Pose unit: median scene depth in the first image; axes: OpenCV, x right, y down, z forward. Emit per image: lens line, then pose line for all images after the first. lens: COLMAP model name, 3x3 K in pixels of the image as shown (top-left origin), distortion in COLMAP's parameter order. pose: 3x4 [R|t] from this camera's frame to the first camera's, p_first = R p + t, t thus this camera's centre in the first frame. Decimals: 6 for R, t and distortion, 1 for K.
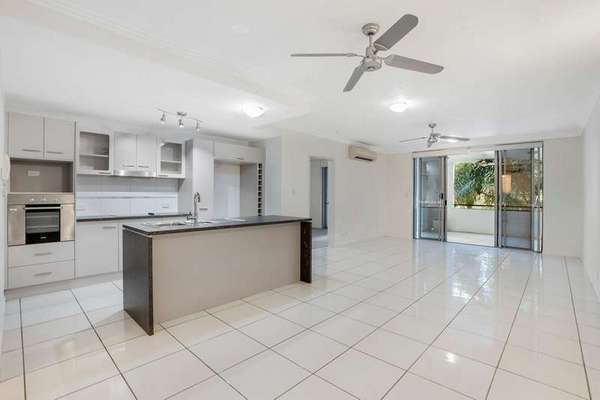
lens RADIAL K [[280.1, 0, 300.0], [0, 280.1, 195.3], [0, 0, 1]] dist [-0.058372, 0.031840]
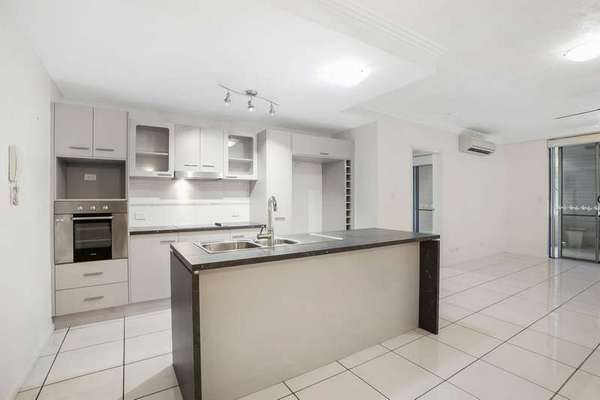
lens RADIAL K [[284.1, 0, 300.0], [0, 284.1, 200.0], [0, 0, 1]] dist [-0.001822, -0.000194]
pose [[0.967480, -0.008999, -0.252787, -0.103435], [0.008665, 0.999959, -0.002435, 0.000015], [0.252799, 0.000166, 0.967519, 0.277232]]
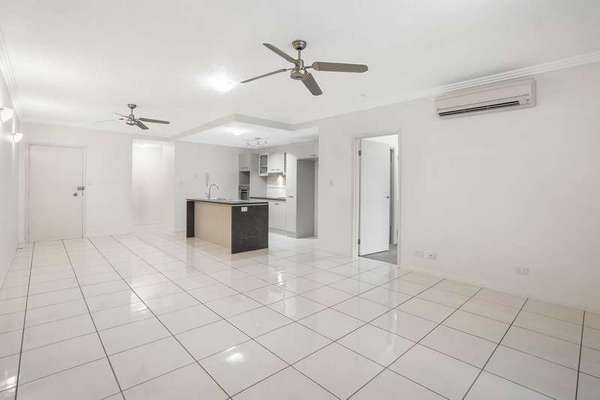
lens RADIAL K [[284.1, 0, 300.0], [0, 284.1, 200.0], [0, 0, 1]] dist [-0.001822, -0.000194]
pose [[-0.045750, 0.040694, -0.998124, 1.304264], [-0.018306, 0.998968, 0.041568, 0.008590], [0.998785, 0.020173, -0.044958, 1.338059]]
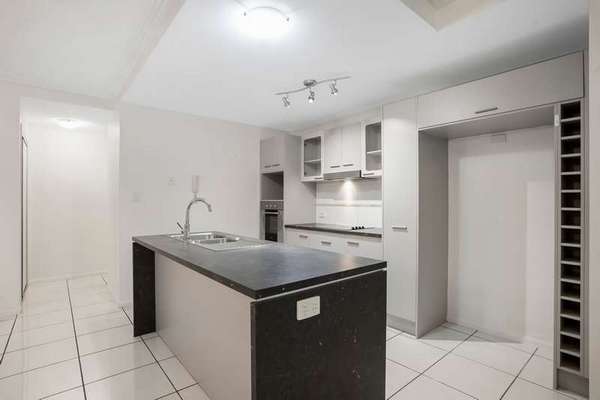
lens RADIAL K [[304.4, 0, 300.0], [0, 304.4, 200.0], [0, 0, 1]] dist [-0.001655, -0.000315]
pose [[-0.100240, -0.008166, -0.994930, 0.321608], [-0.004474, 0.999960, -0.007757, -0.000028], [0.994953, 0.003673, -0.100273, 1.044367]]
